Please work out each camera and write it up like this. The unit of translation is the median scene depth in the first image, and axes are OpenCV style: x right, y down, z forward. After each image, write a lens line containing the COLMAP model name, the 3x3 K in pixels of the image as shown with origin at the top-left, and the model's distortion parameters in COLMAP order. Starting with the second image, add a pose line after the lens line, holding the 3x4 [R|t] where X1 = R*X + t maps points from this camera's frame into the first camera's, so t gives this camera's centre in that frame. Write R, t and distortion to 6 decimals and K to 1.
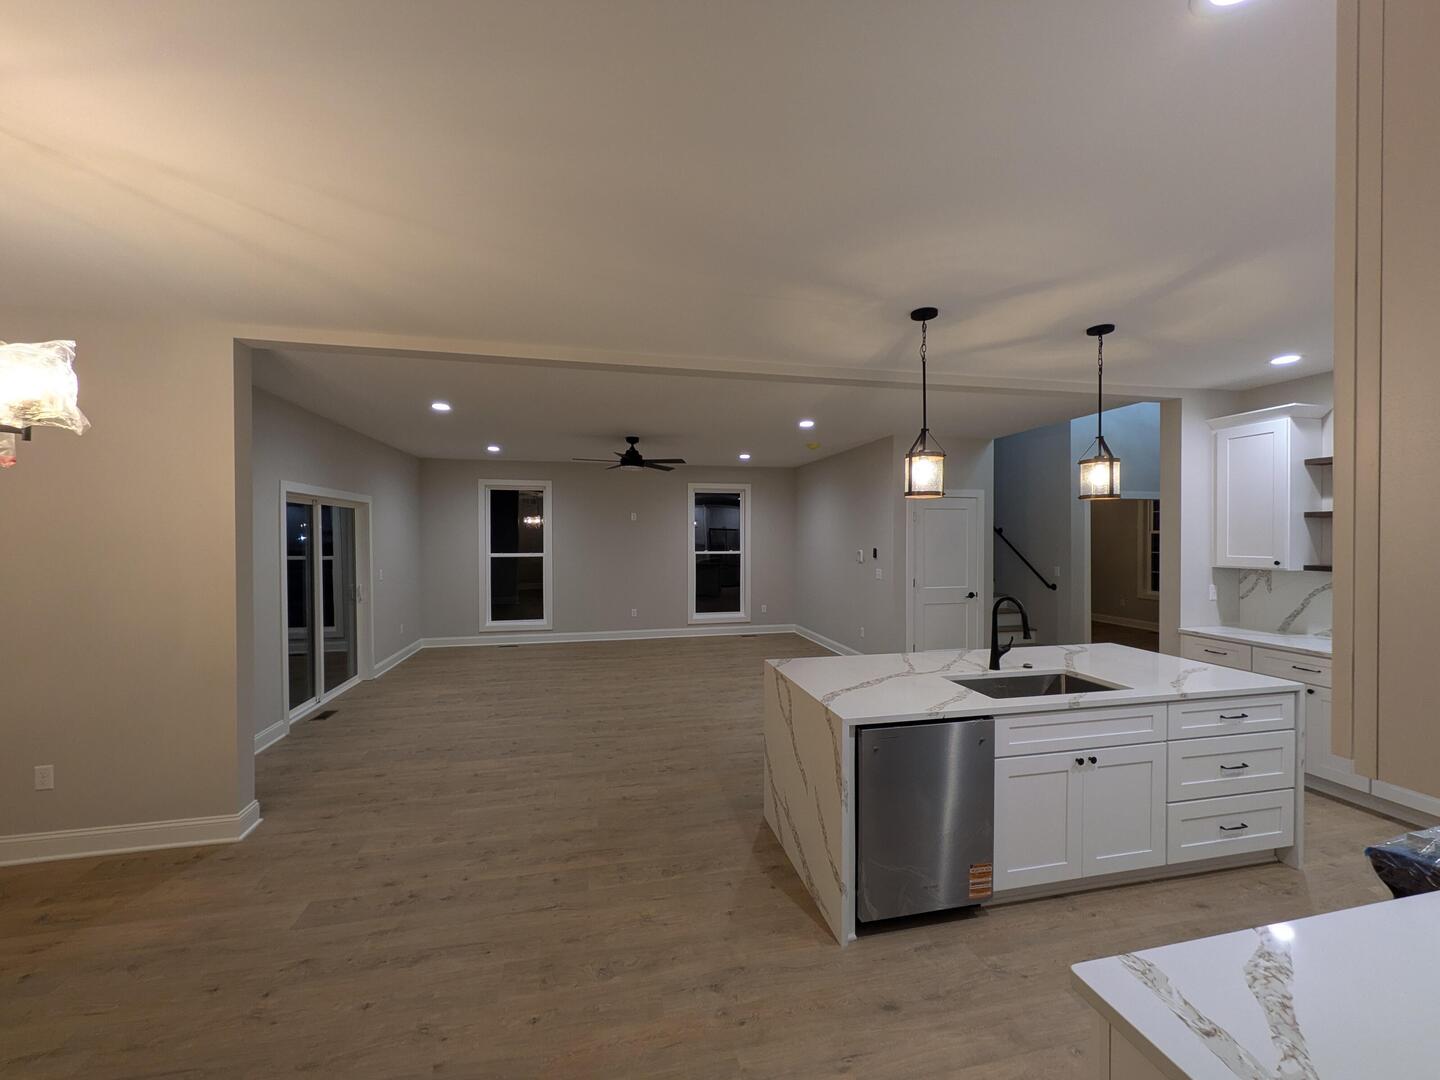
lens RADIAL K [[567.6, 0, 724.0], [0, 567.6, 543.5], [0, 0, 1]] dist [-0.000727, 0.000268]
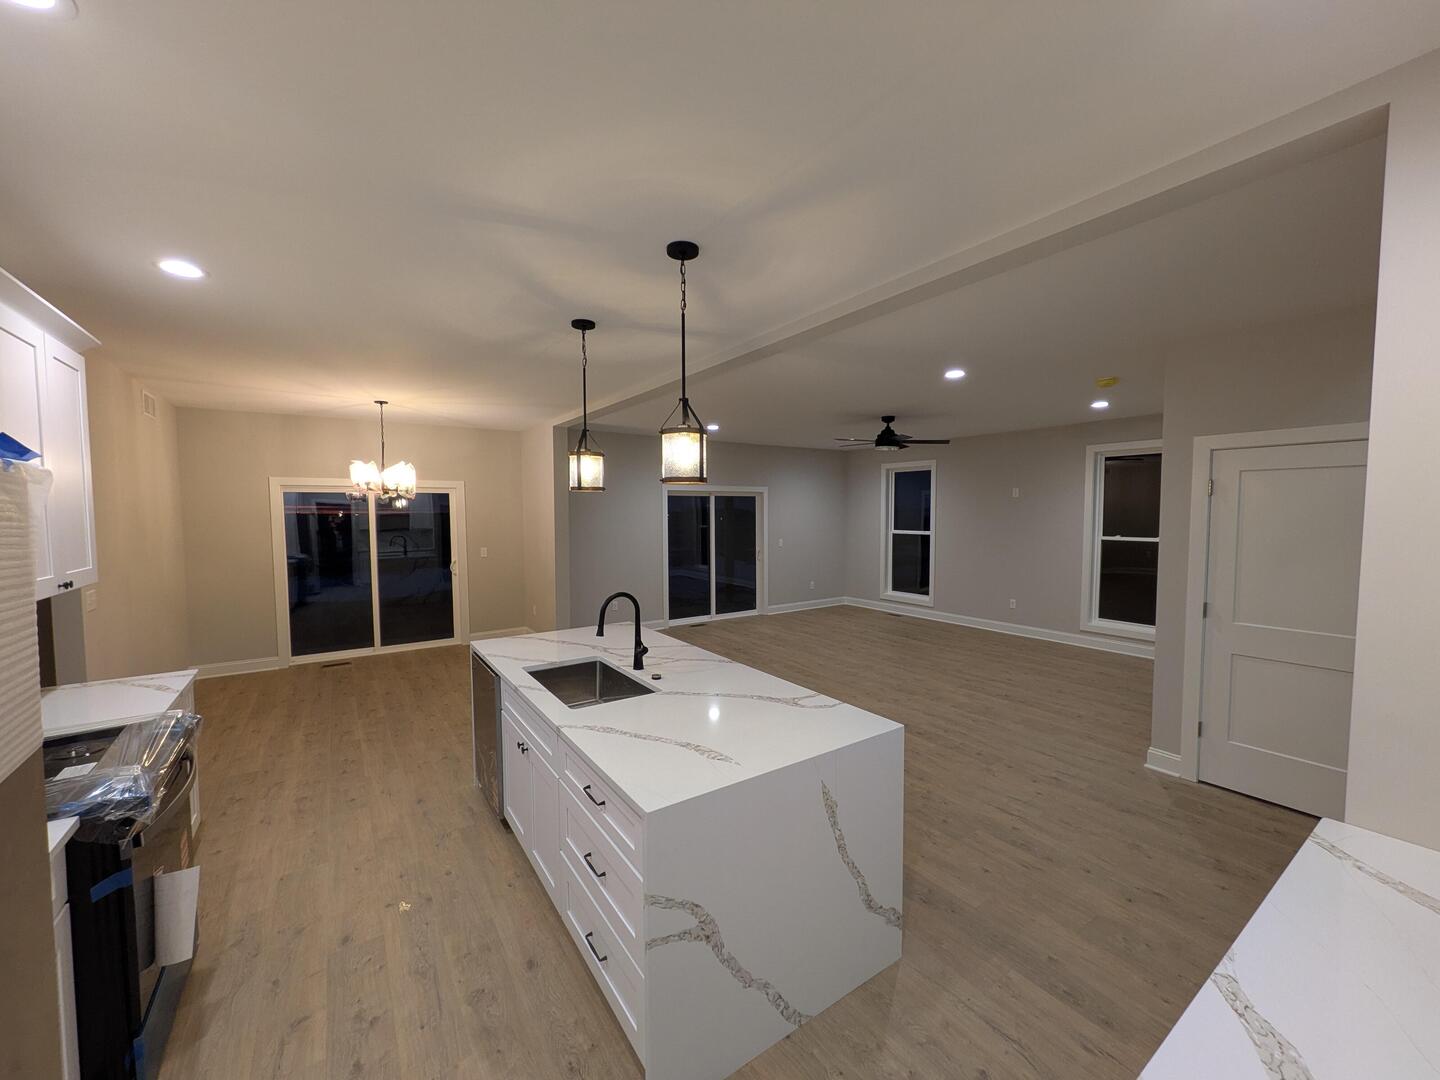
lens RADIAL K [[567.6, 0, 722.7], [0, 567.6, 542.4], [0, 0, 1]] dist [-0.000727, 0.000268]
pose [[0.373252, 0.053198, -0.926203, 0.794723], [-0.008575, 0.998510, 0.053895, -0.024448], [0.927690, -0.012175, 0.373152, 0.442304]]
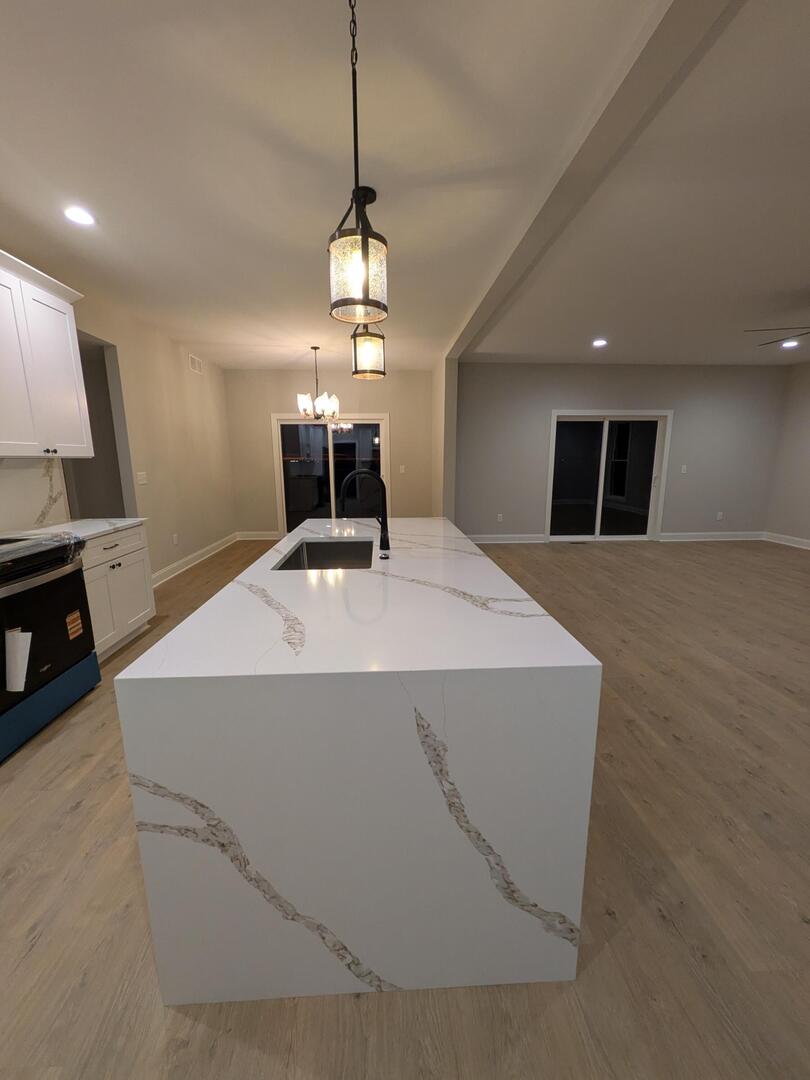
lens RADIAL K [[425.7, 0, 403.3], [0, 425.7, 542.5], [0, 0, 1]] dist [-0.000727, 0.000268]
pose [[-0.168154, 0.193438, -0.966595, 0.658207], [-0.008005, 0.980257, 0.197565, 0.039088], [0.985728, 0.040959, -0.163286, 0.651316]]
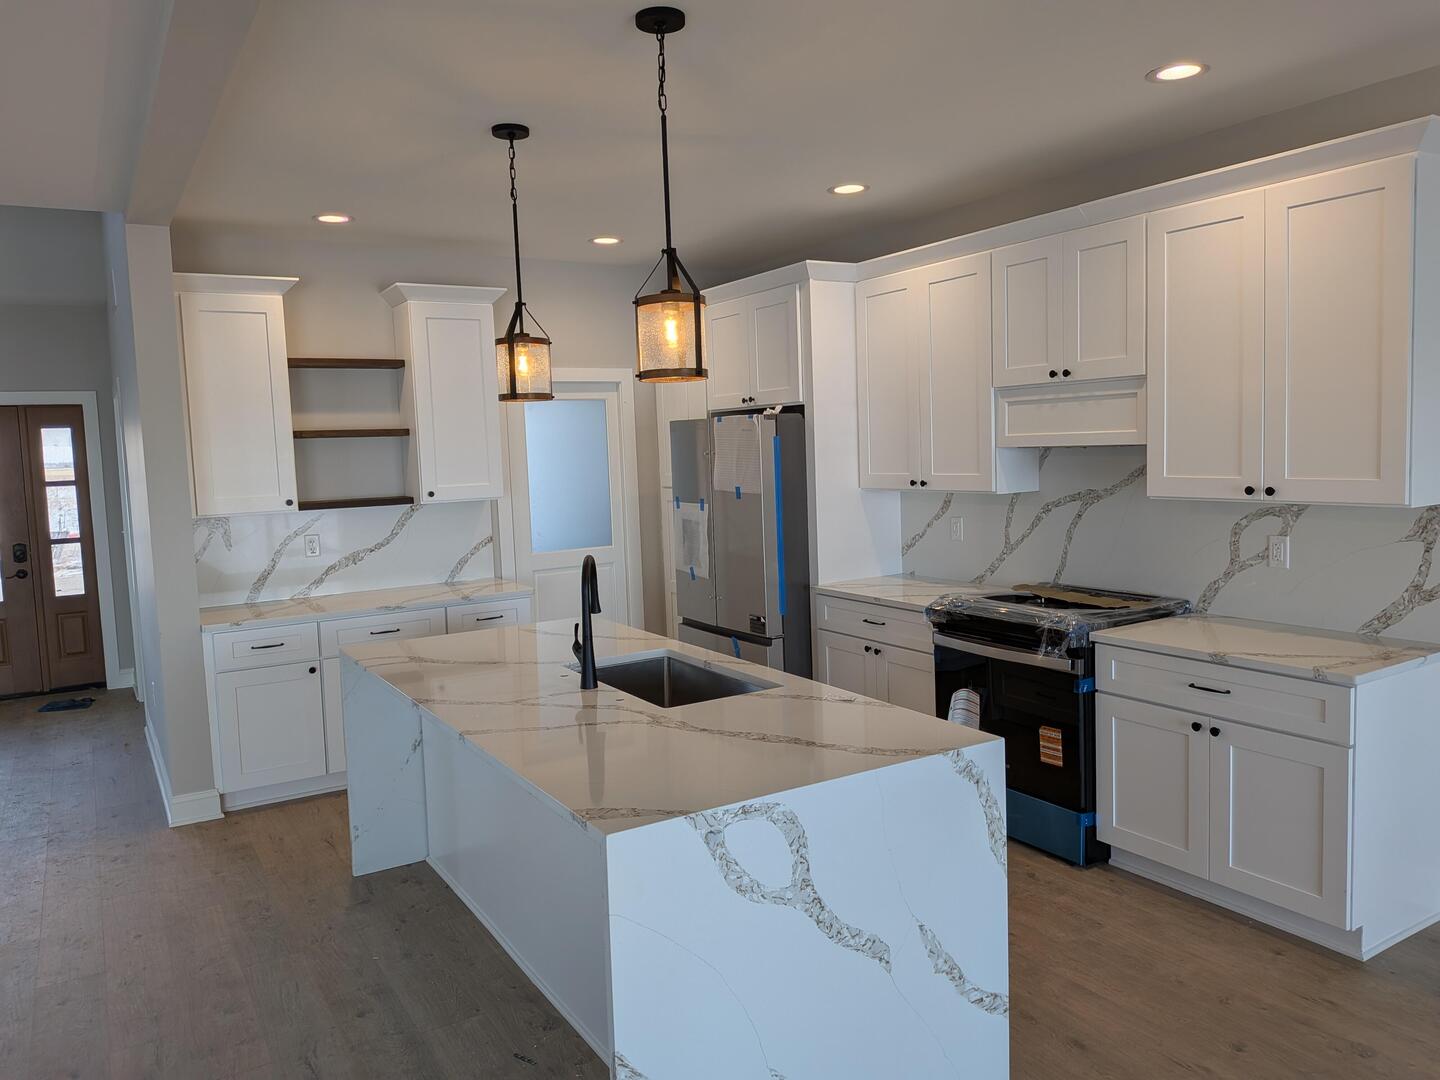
lens RADIAL K [[1040.2, 0, 721.8], [0, 1040.2, 538.6], [0, 0, 1]] dist [0.007312, -0.018204]
pose [[-0.327575, -0.075434, 0.941809, -0.314653], [0.047482, 0.994234, 0.096148, -0.015159], [-0.943631, 0.076215, -0.322104, 0.682096]]
